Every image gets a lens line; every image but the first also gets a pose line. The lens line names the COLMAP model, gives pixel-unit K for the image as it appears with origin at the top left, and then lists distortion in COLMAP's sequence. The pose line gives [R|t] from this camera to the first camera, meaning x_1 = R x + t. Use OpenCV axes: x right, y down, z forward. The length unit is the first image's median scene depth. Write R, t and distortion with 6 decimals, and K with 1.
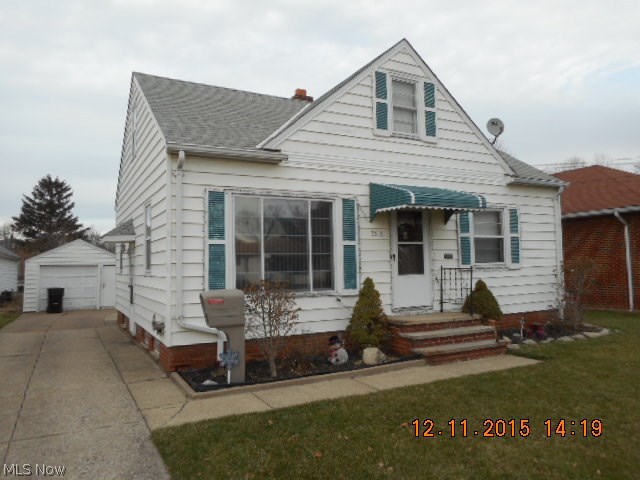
lens RADIAL K [[473.3, 0, 320.0], [0, 473.3, 240.0], [0, 0, 1]] dist [0.002258, 0.000297]
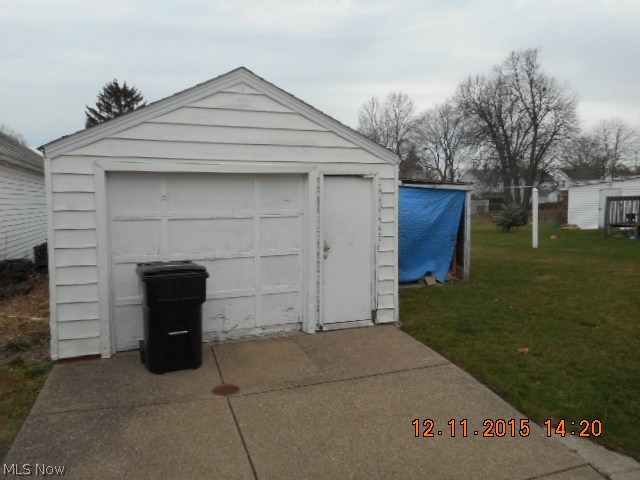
lens RADIAL K [[473.3, 0, 320.0], [0, 473.3, 240.0], [0, 0, 1]] dist [0.002258, 0.000297]
pose [[0.992679, 0.016826, -0.119607, -0.304205], [-0.000529, 0.990846, 0.134998, 0.038356], [0.120784, -0.133947, 0.983600, 0.517227]]
